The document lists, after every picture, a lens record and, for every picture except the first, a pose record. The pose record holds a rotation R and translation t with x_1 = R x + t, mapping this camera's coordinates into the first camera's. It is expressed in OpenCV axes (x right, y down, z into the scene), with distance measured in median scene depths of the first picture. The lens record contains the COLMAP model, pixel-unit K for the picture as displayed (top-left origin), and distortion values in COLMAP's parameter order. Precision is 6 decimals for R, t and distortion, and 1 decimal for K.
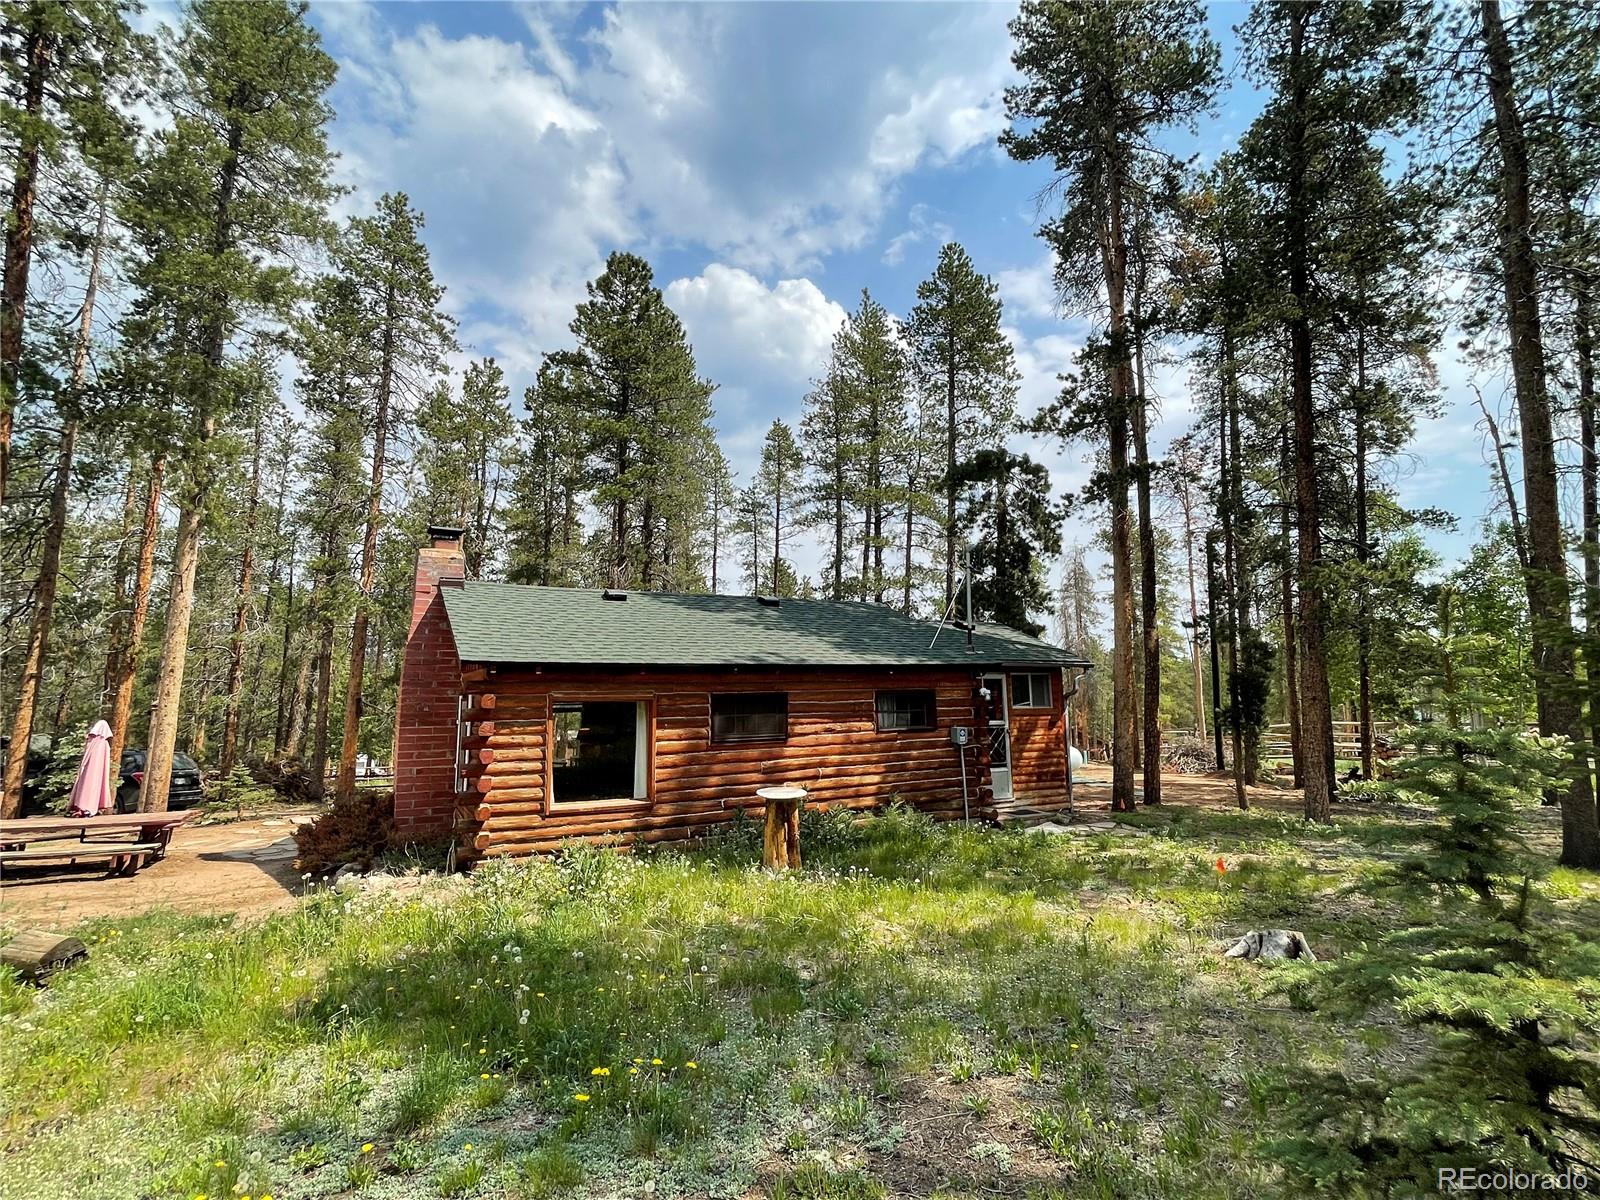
lens RADIAL K [[752.0, 0, 798.1], [0, 752.0, 593.8], [0, 0, 1]] dist [0.011829, -0.000047]
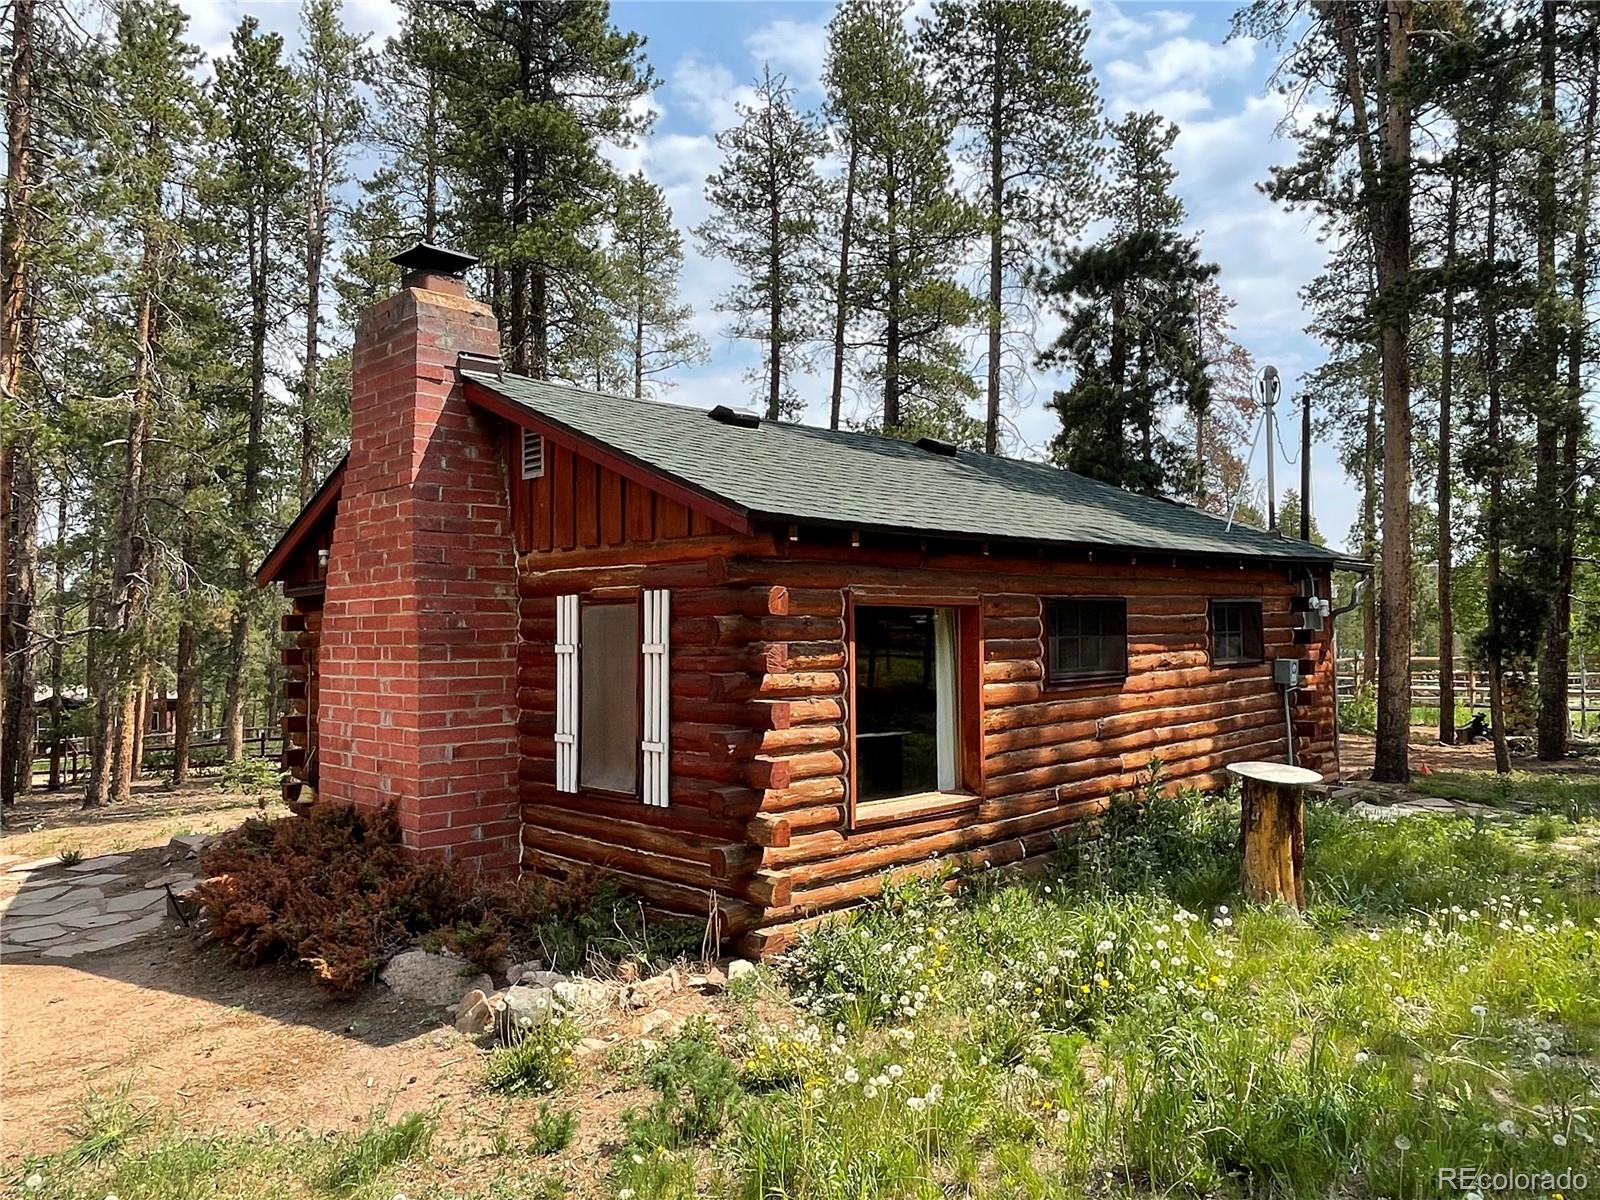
lens RADIAL K [[1100.8, 0, 801.0], [0, 1100.8, 605.7], [0, 0, 1]] dist [0.003037, 0.000410]
pose [[0.966737, 0.007167, 0.255673, -0.501170], [-0.035842, 0.993540, 0.107673, 0.062326], [-0.253250, -0.113255, 0.960749, 0.294392]]
